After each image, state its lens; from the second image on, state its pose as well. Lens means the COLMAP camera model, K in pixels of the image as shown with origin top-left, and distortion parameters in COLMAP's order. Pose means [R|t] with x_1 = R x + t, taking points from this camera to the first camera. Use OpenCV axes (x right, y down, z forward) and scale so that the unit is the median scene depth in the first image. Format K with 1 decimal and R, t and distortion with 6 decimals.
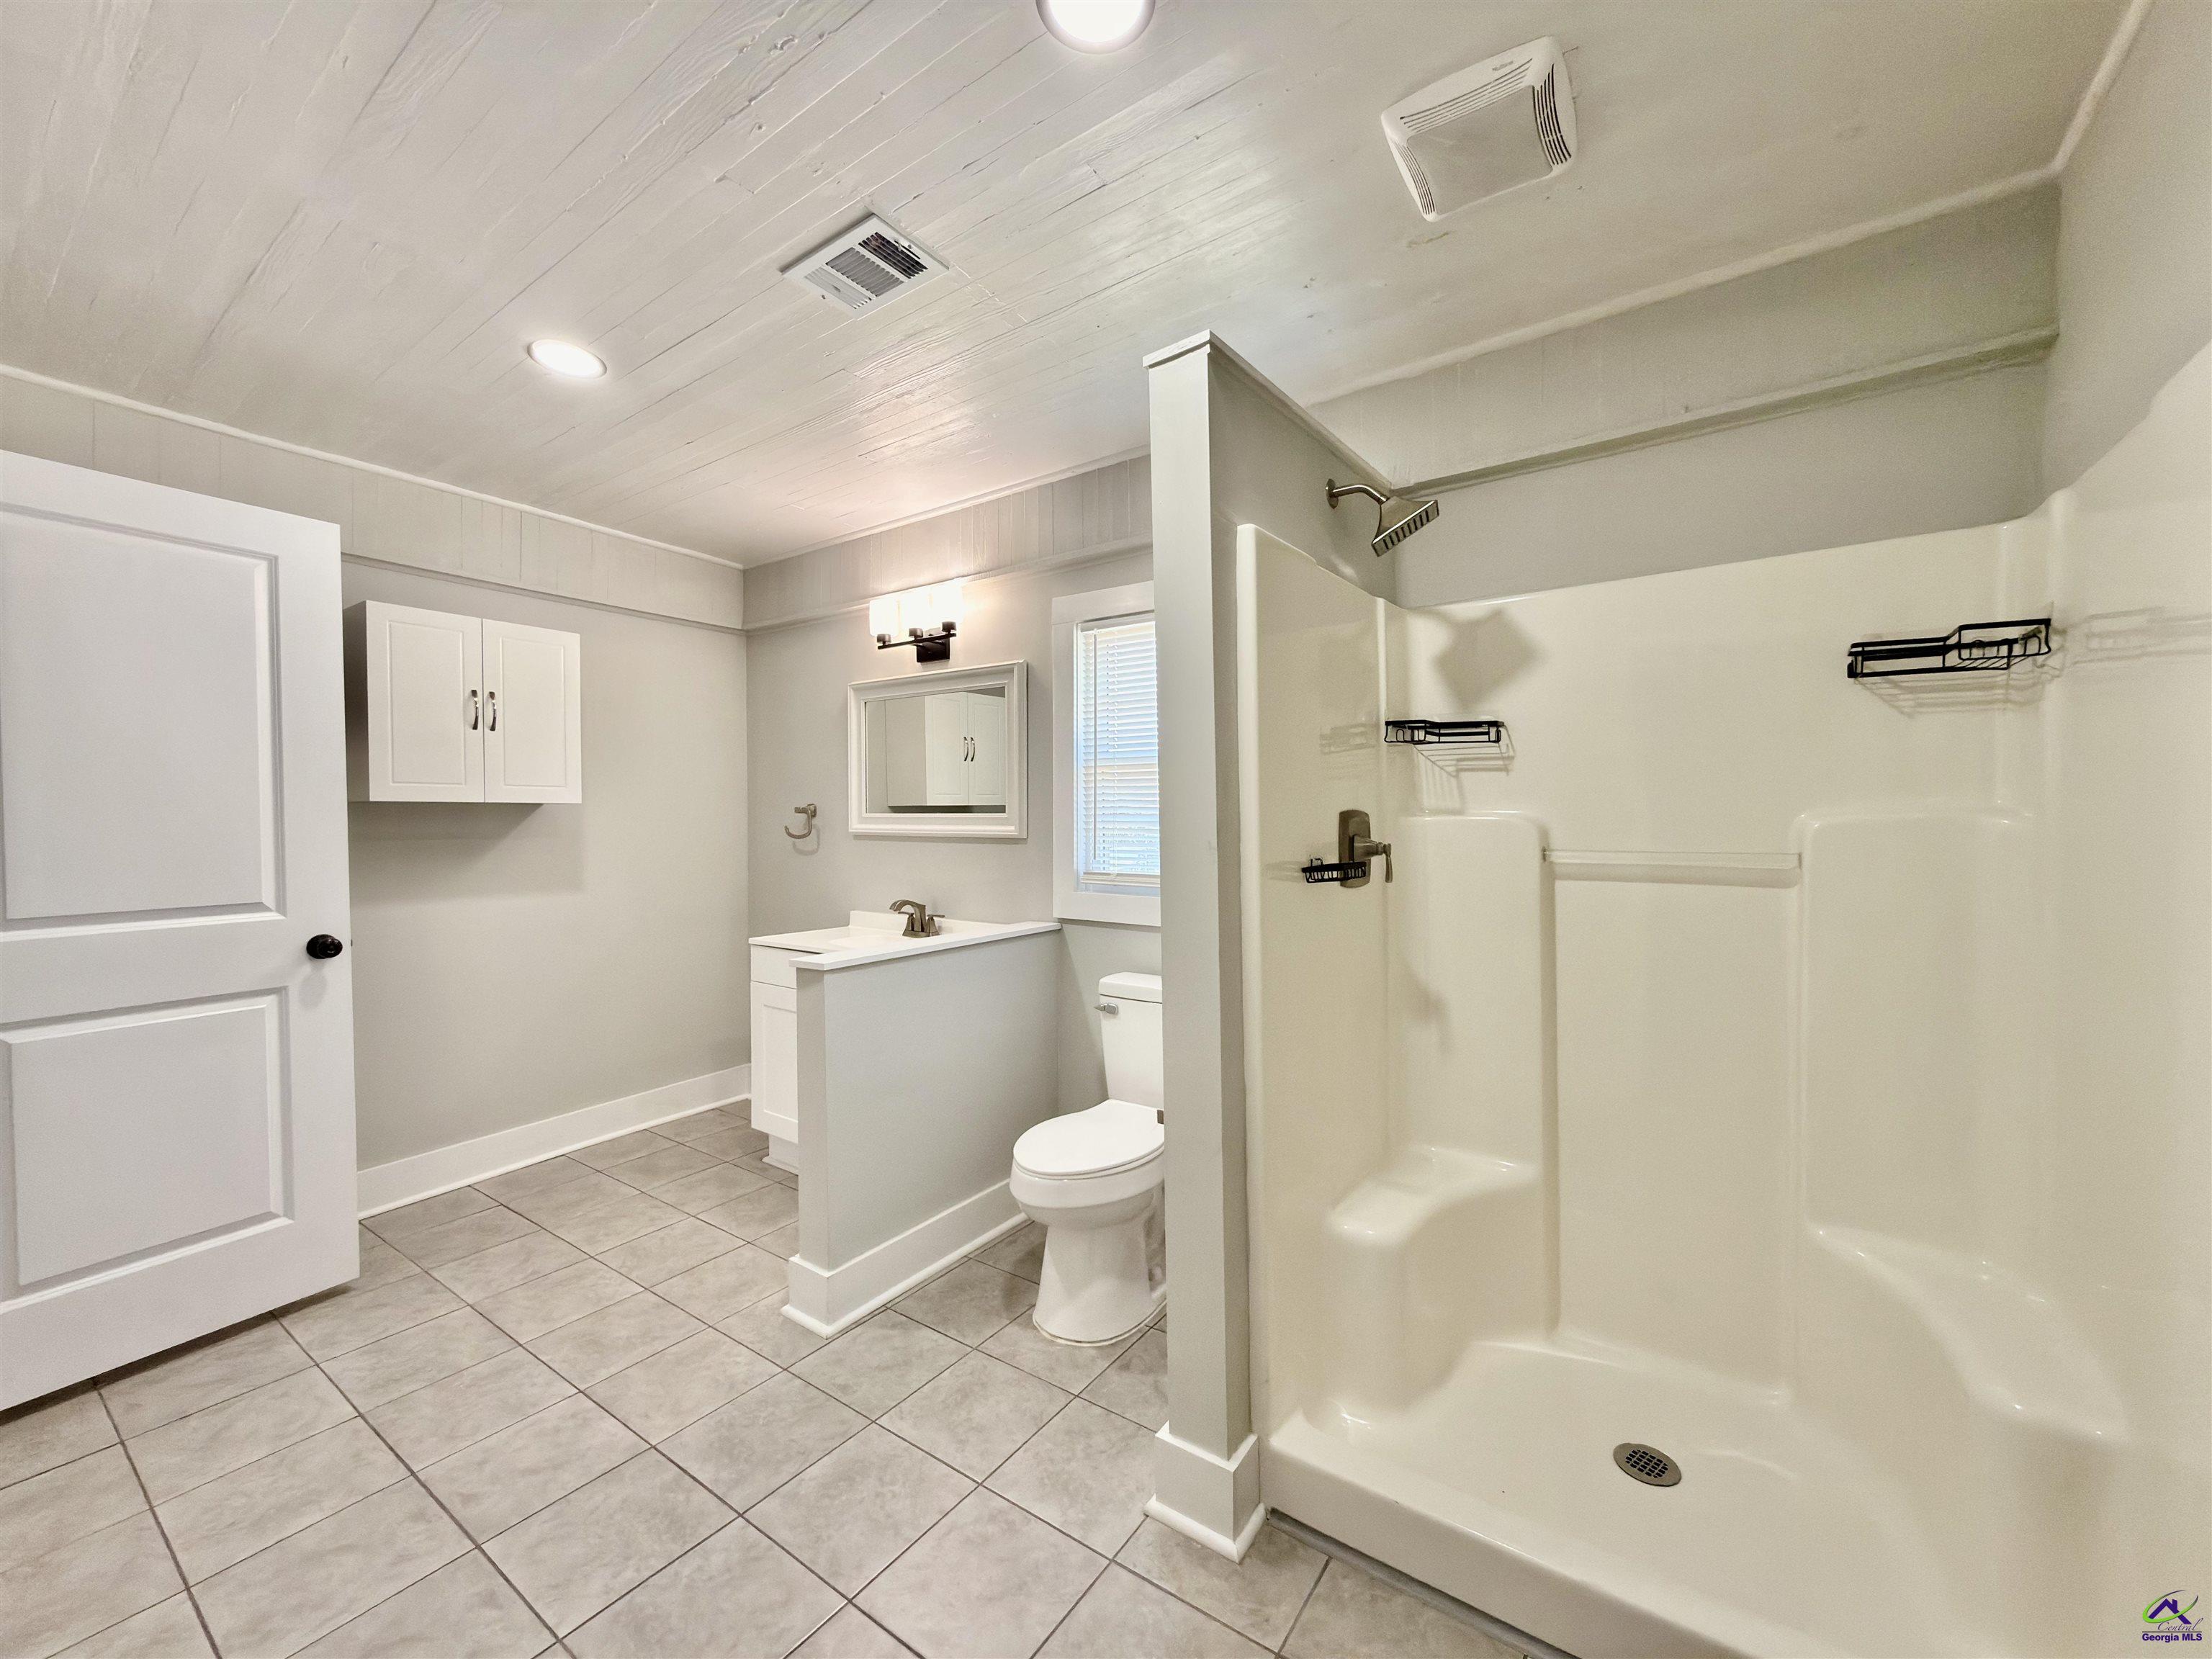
lens RADIAL K [[880.1, 0, 1116.5], [0, 880.1, 834.3], [0, 0, 1]] dist [0.002411, 0.000127]
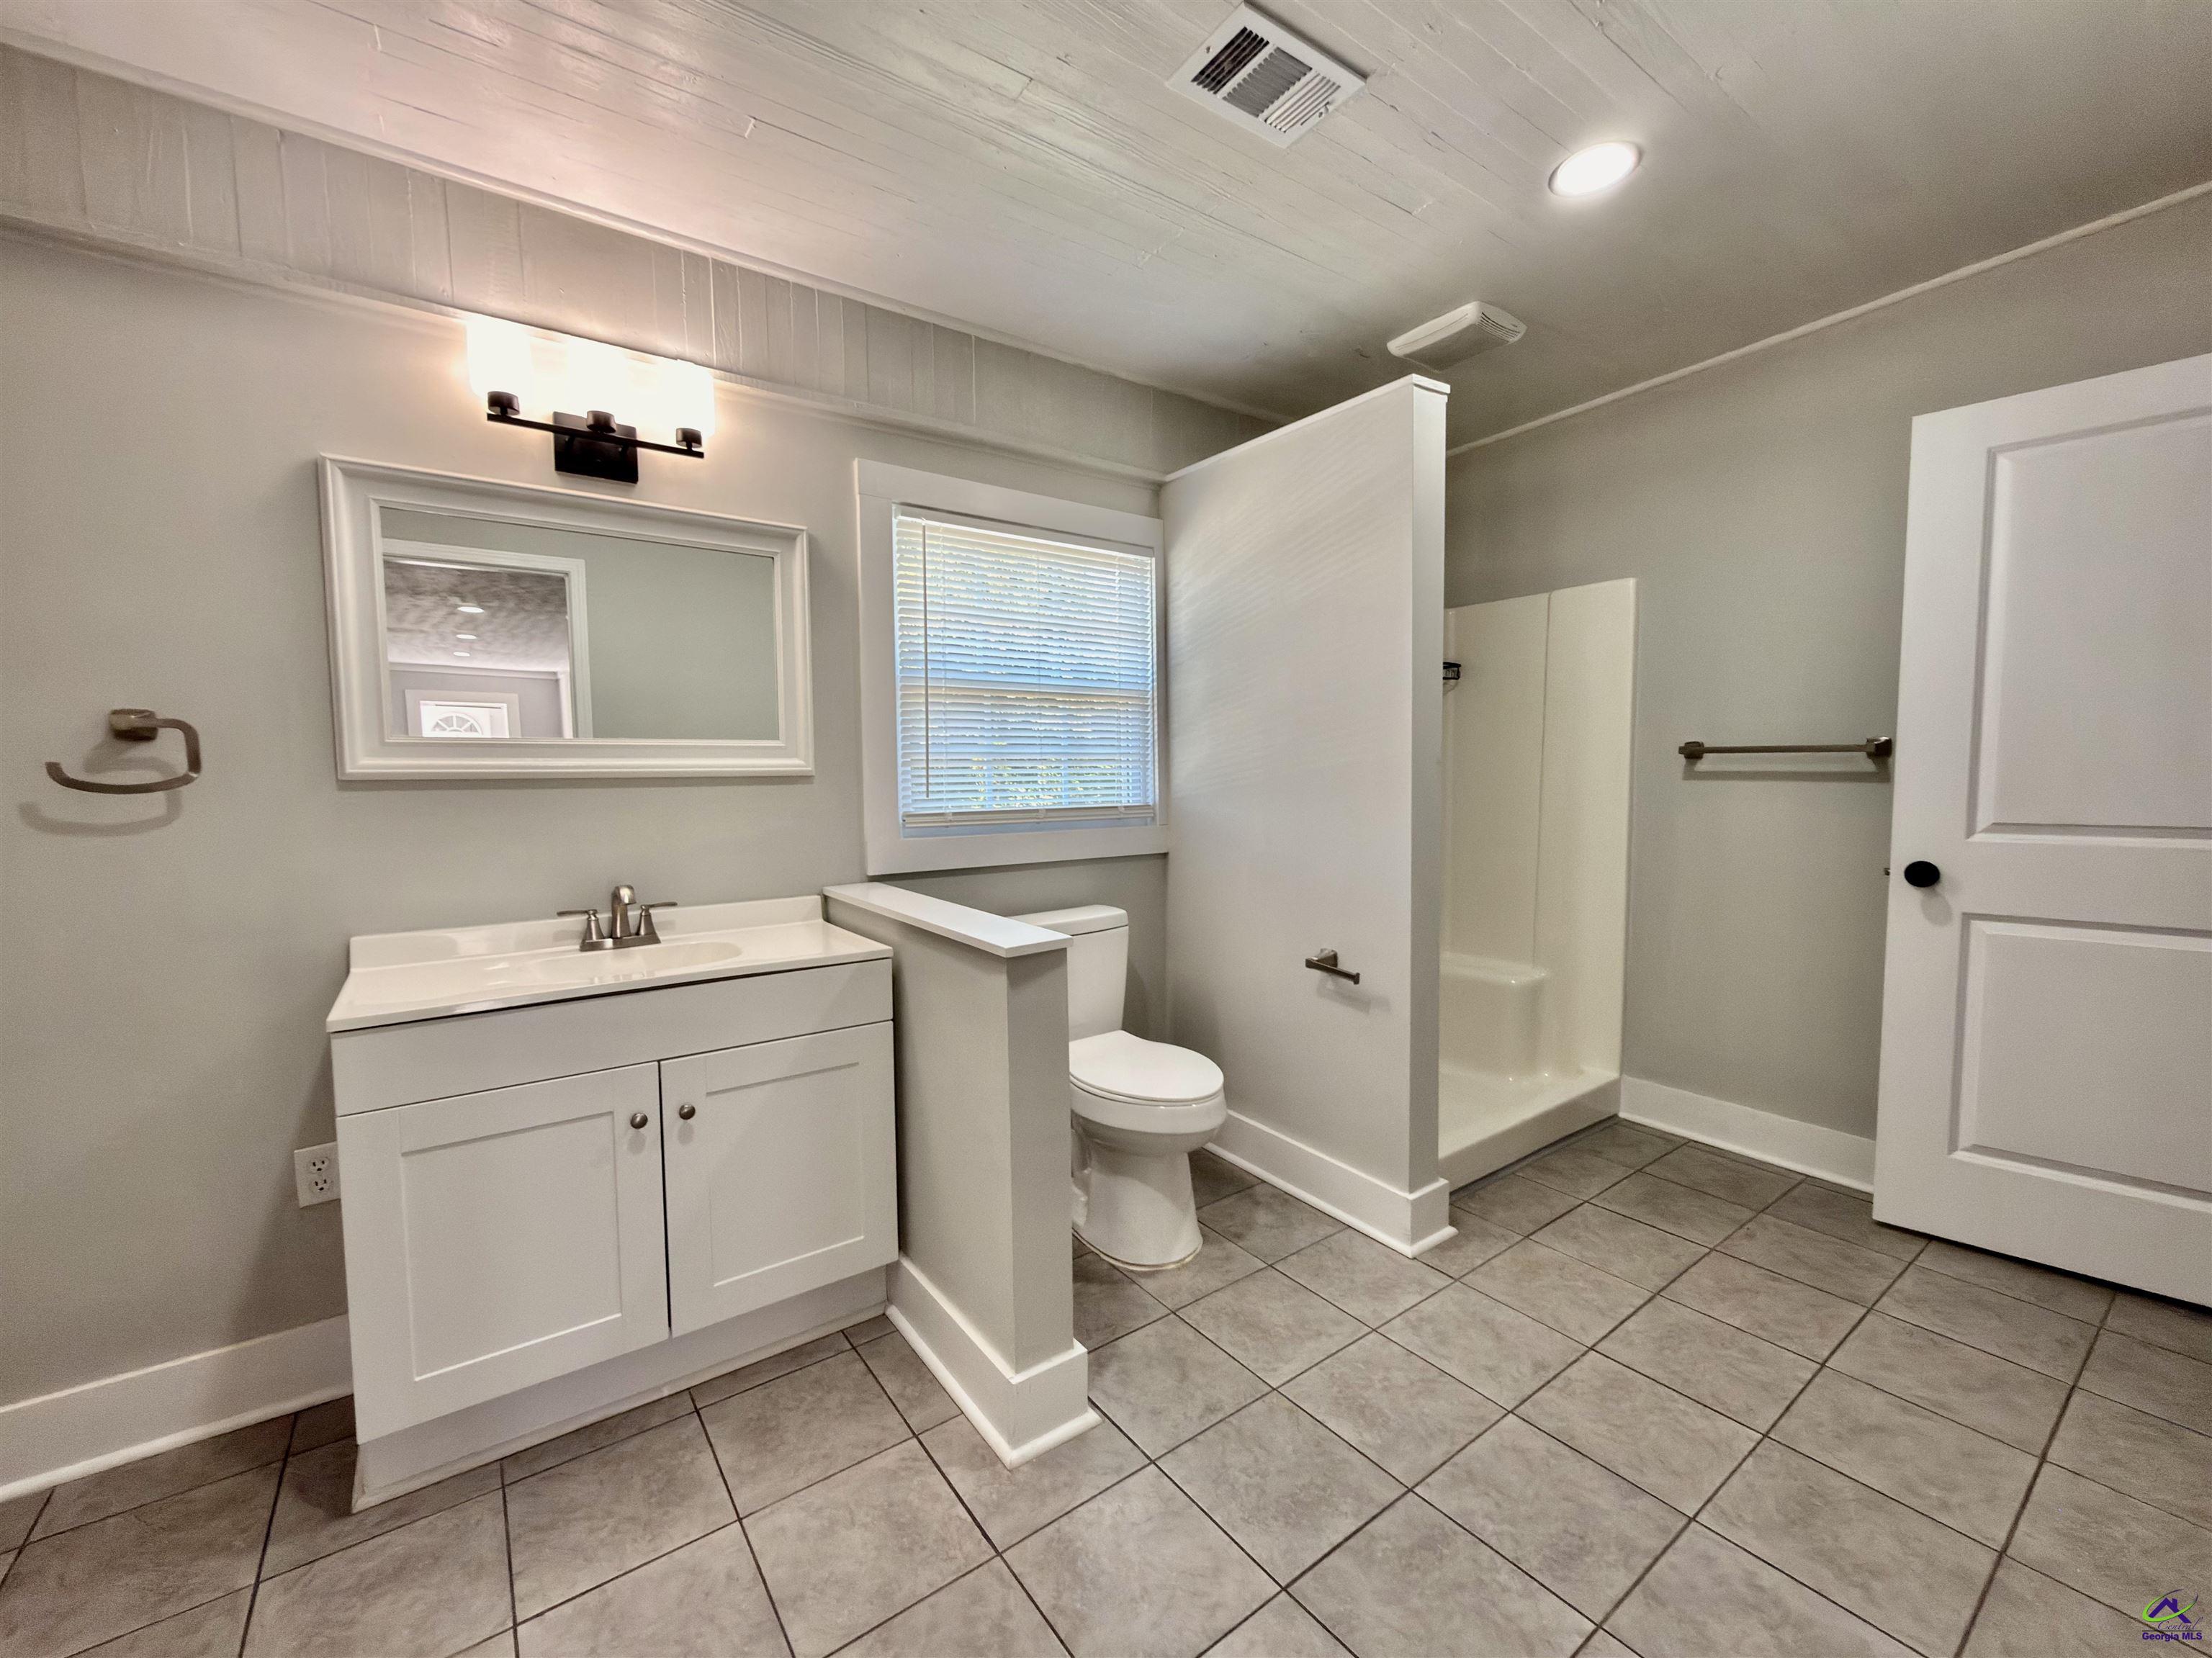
lens RADIAL K [[880.0, 0, 1116.5], [0, 880.0, 833.8], [0, 0, 1]] dist [0.002411, 0.000127]
pose [[0.332024, -0.070821, 0.940609, -0.936400], [0.028615, 0.997475, 0.065001, 0.016649], [-0.942837, 0.005334, 0.333212, 0.683651]]
